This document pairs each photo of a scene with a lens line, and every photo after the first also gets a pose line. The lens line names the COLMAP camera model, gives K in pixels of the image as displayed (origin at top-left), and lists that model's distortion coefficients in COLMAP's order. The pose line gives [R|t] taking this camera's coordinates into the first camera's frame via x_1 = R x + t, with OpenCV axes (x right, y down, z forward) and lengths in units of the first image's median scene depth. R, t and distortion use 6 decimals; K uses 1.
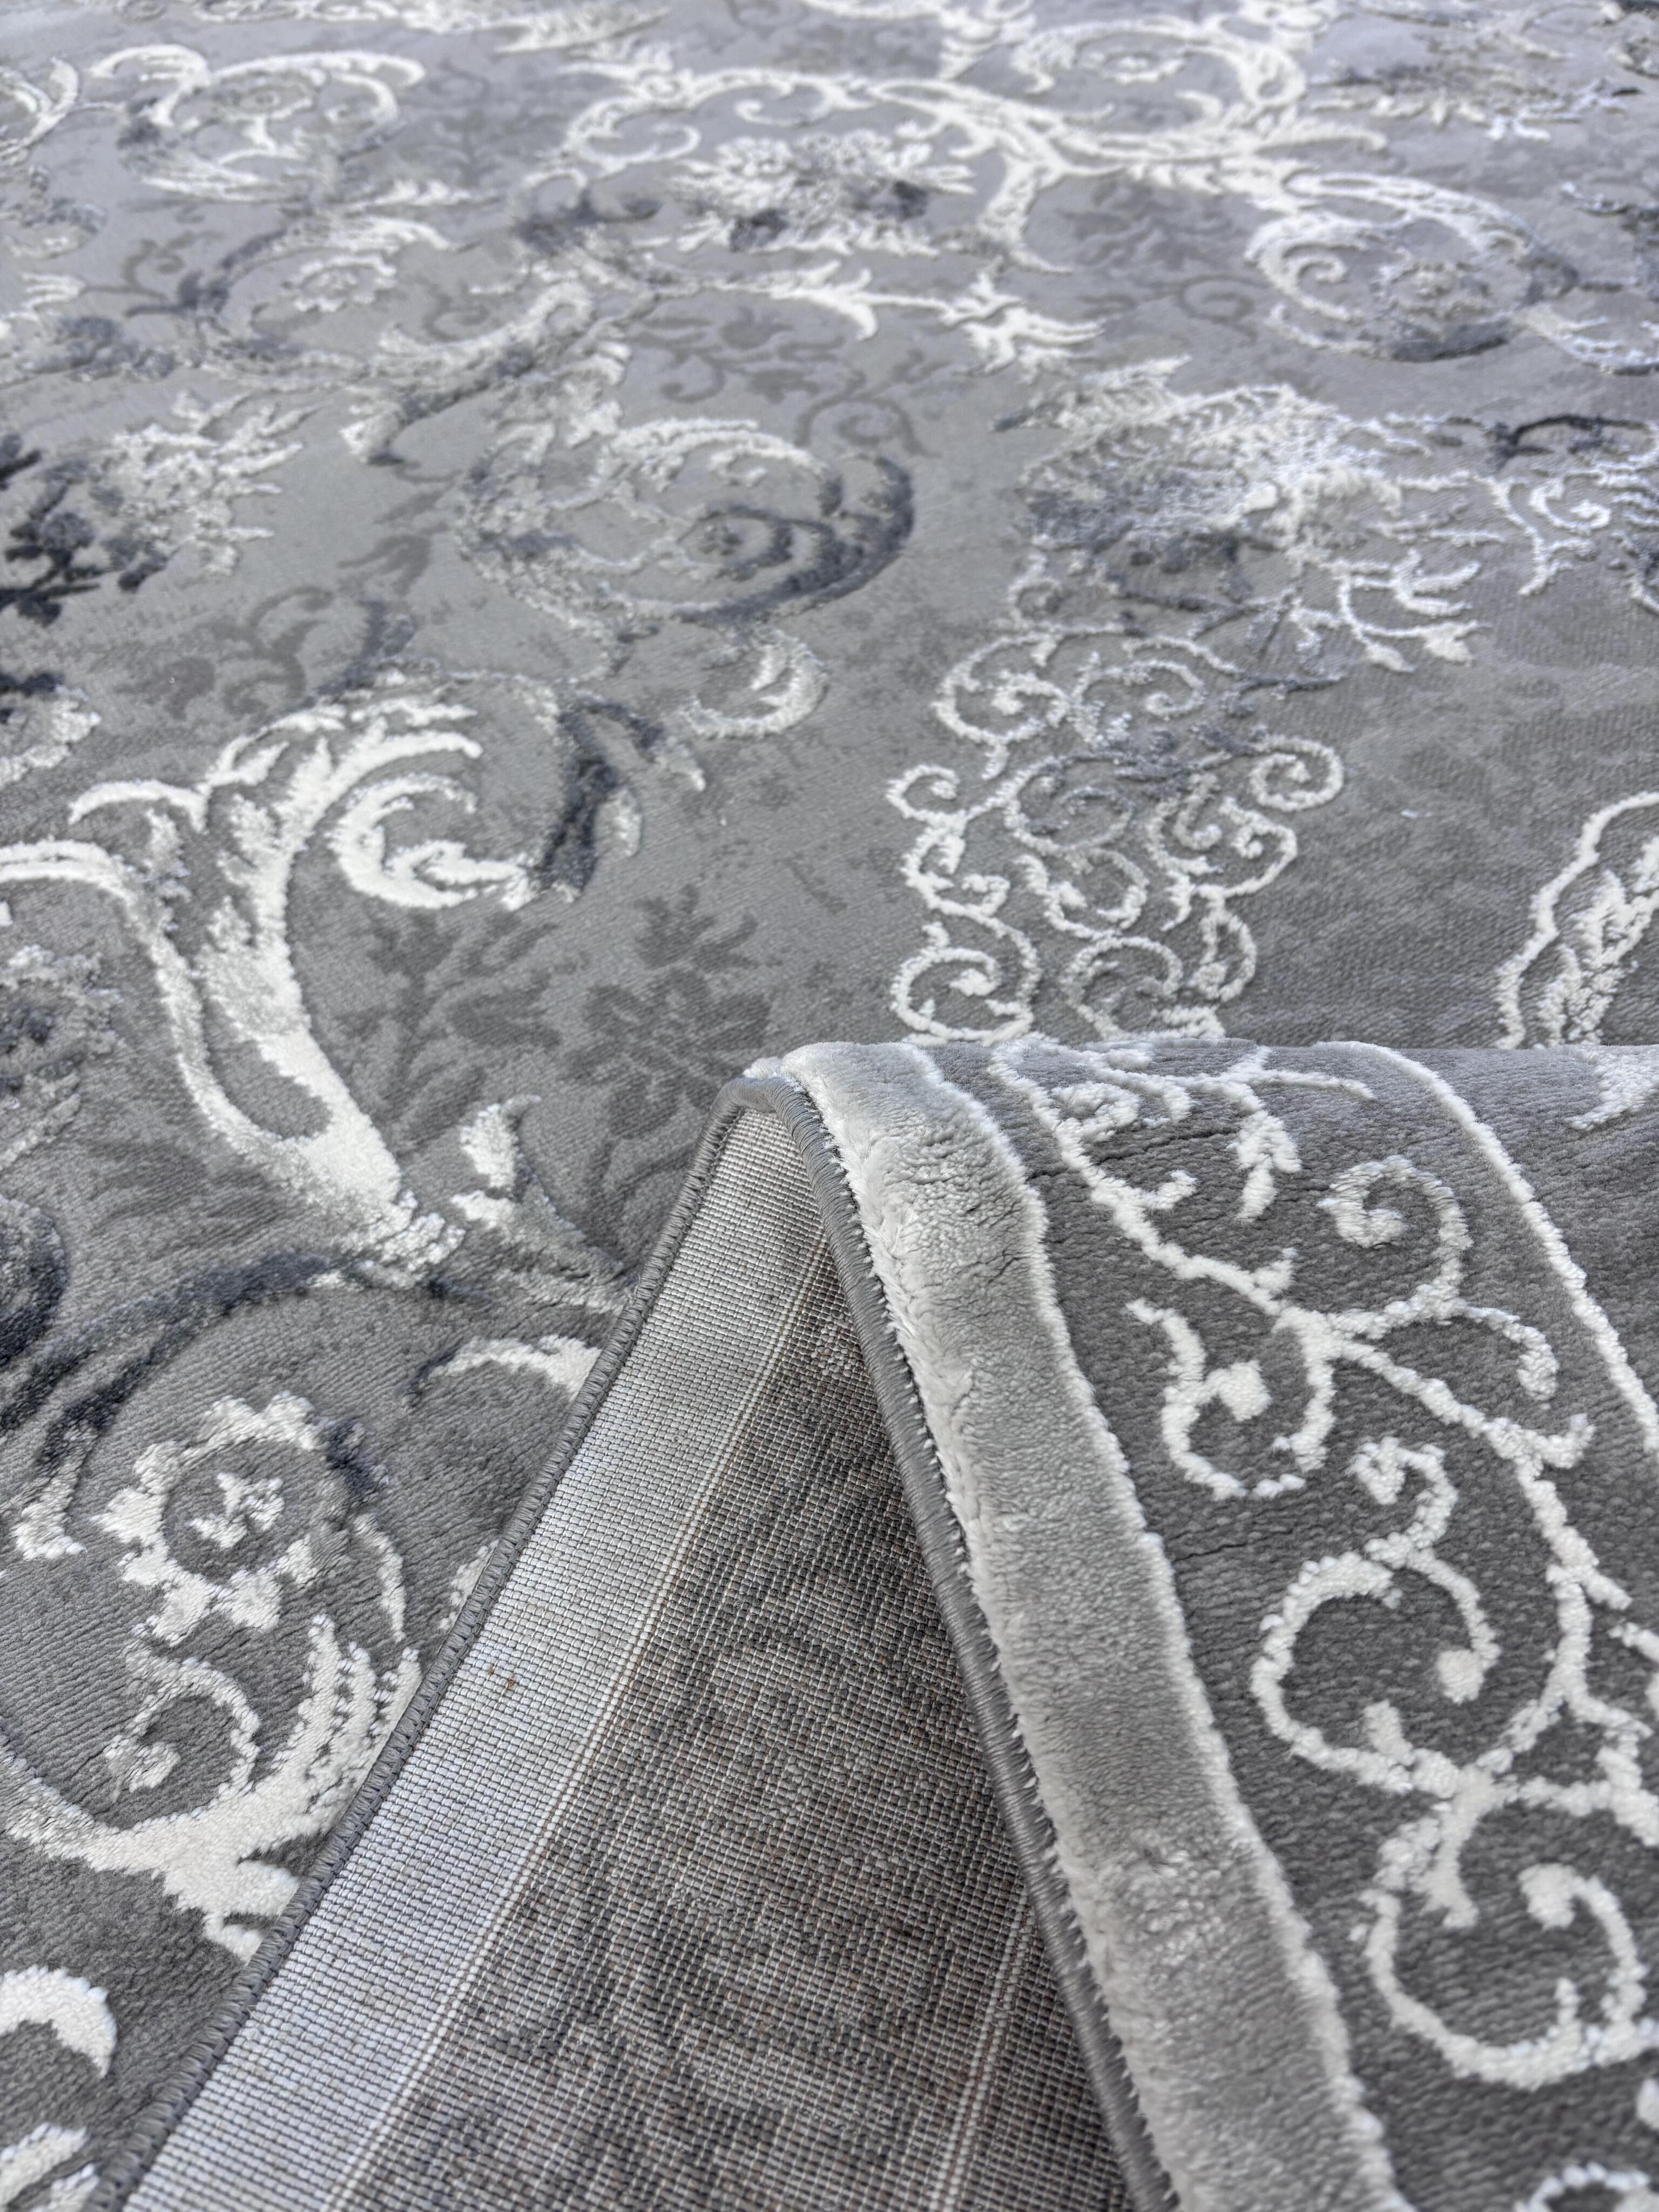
lens RADIAL K [[1647.1, 0, 828.9], [0, 1647.1, 1105.9], [0, 0, 1]] dist [-0.000423, -0.007403]
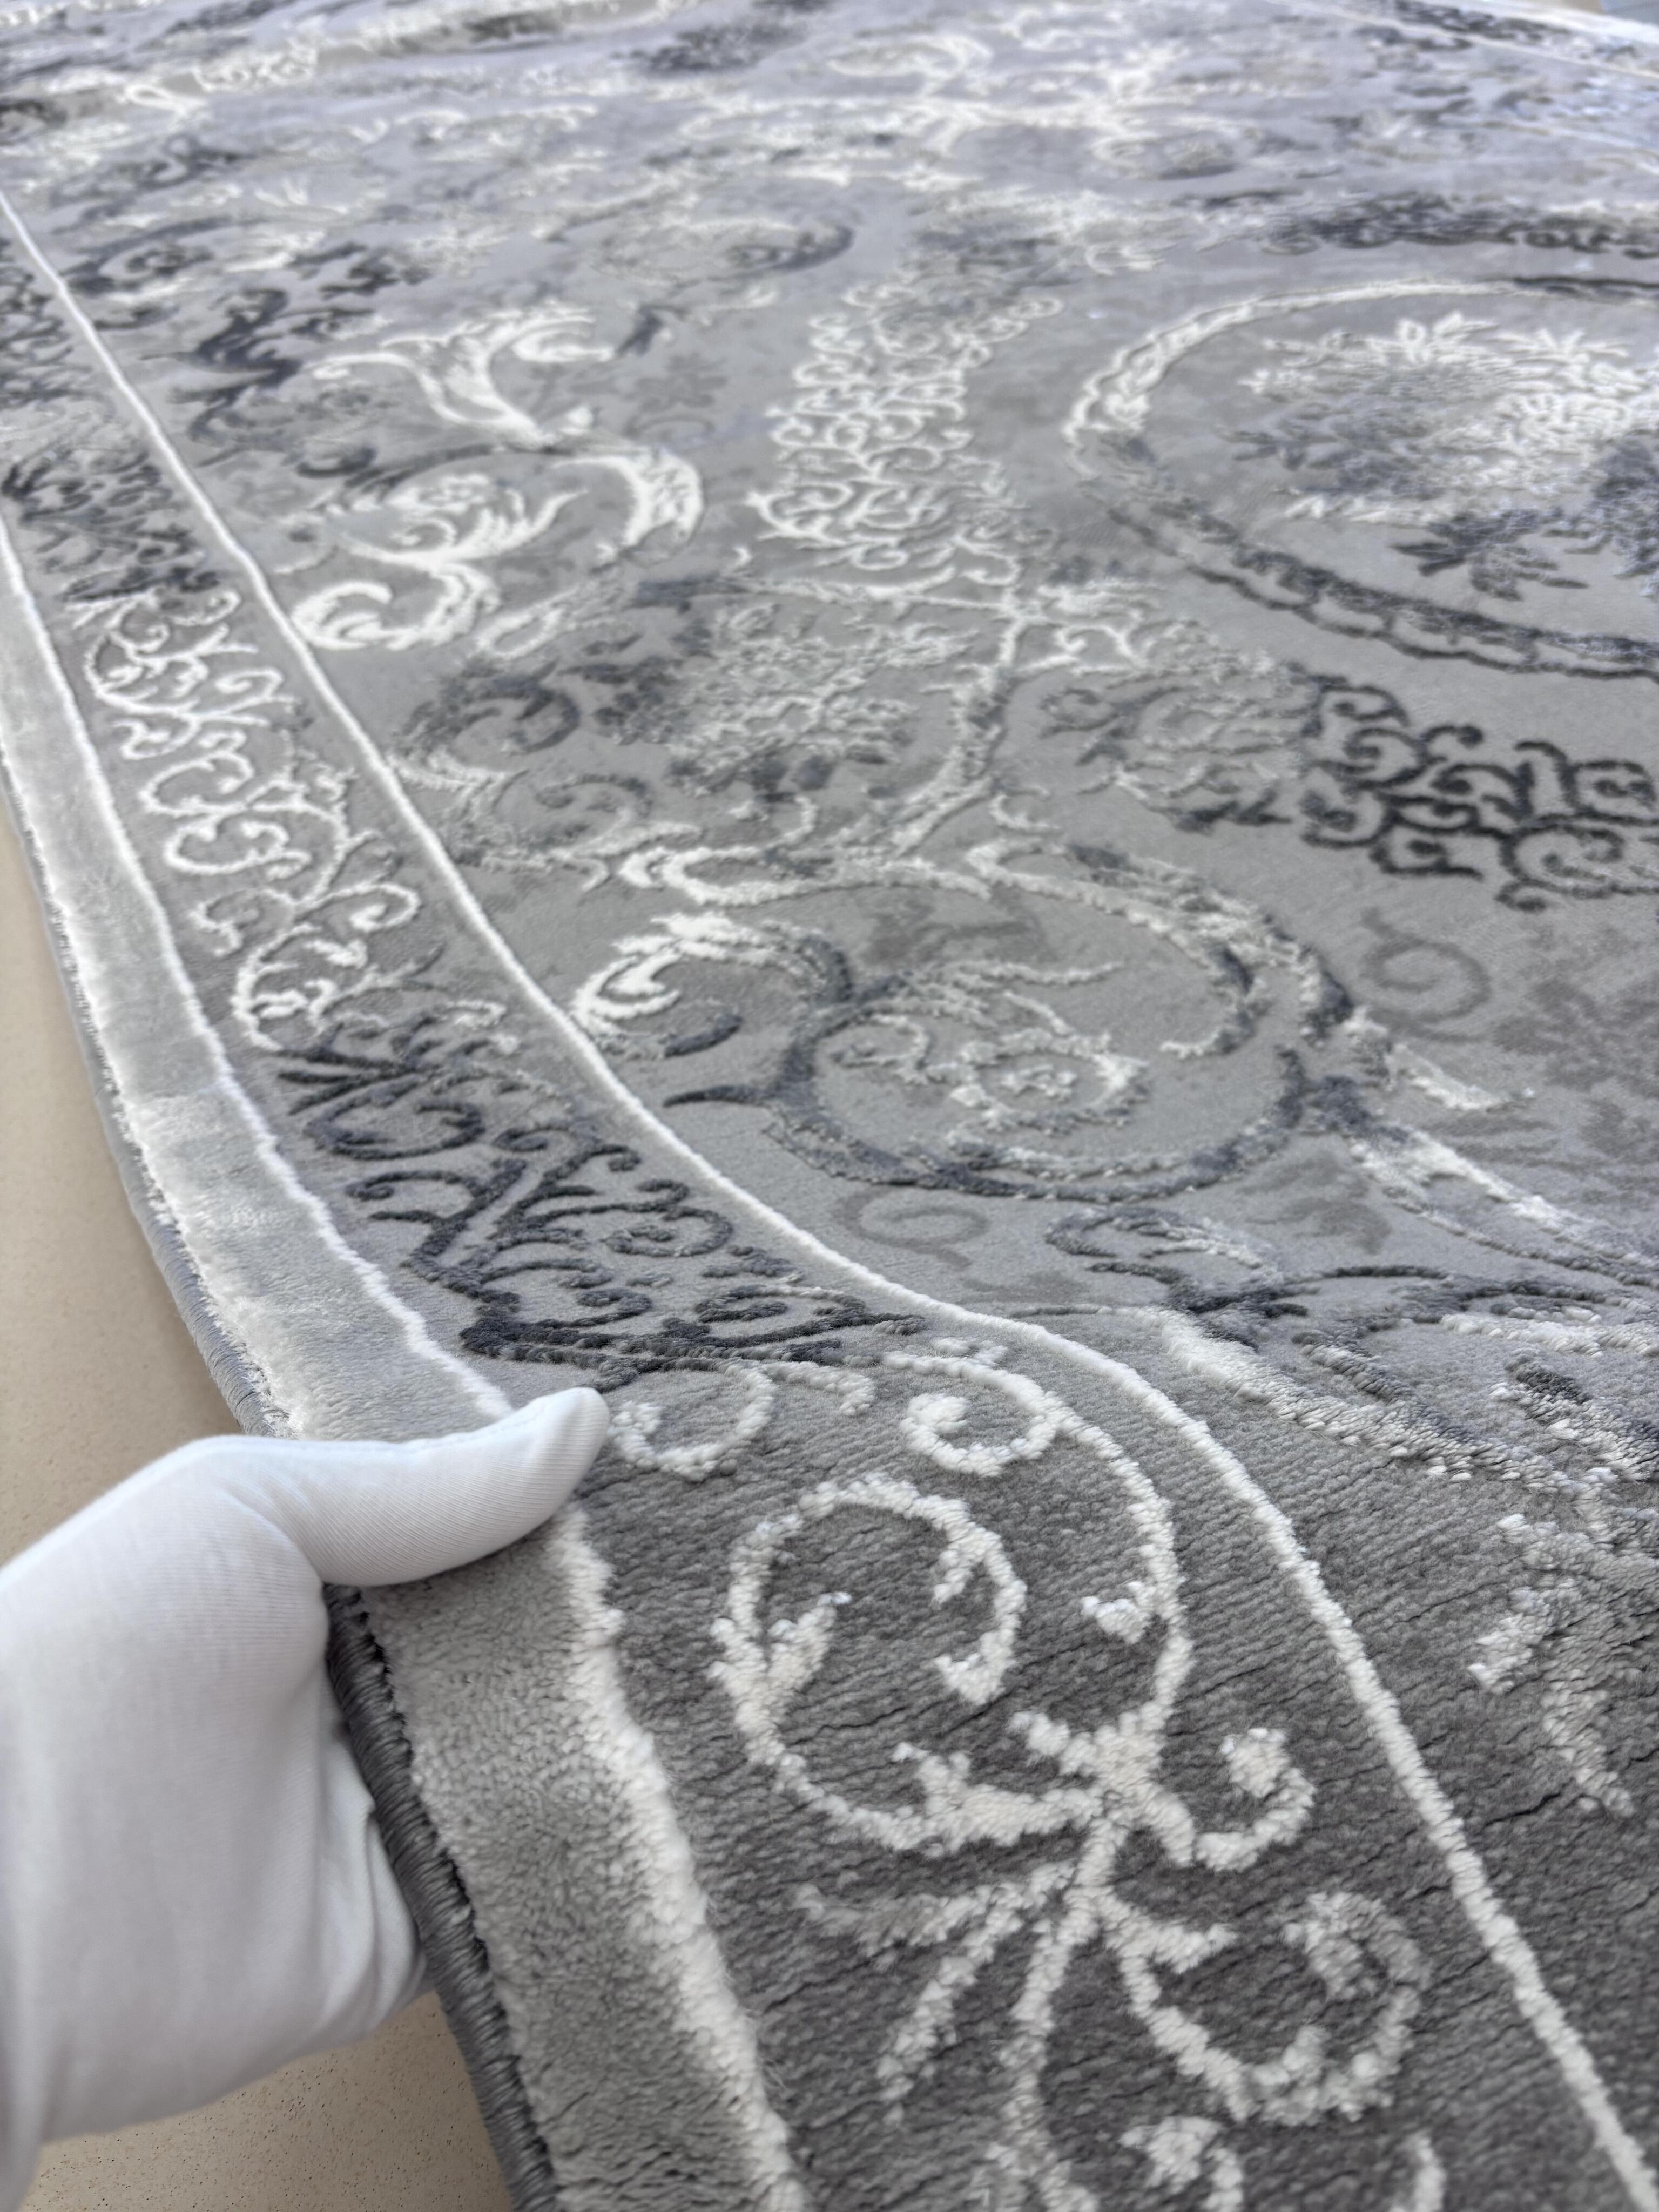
lens RADIAL K [[1647.1, 0, 829.4], [0, 1647.1, 1107.5], [0, 0, 1]] dist [-0.000423, -0.007403]
pose [[0.994160, 0.003412, -0.107862, 0.225995], [-0.020597, 0.987125, -0.158622, 0.841495], [0.105932, 0.159917, 0.981430, -0.575288]]
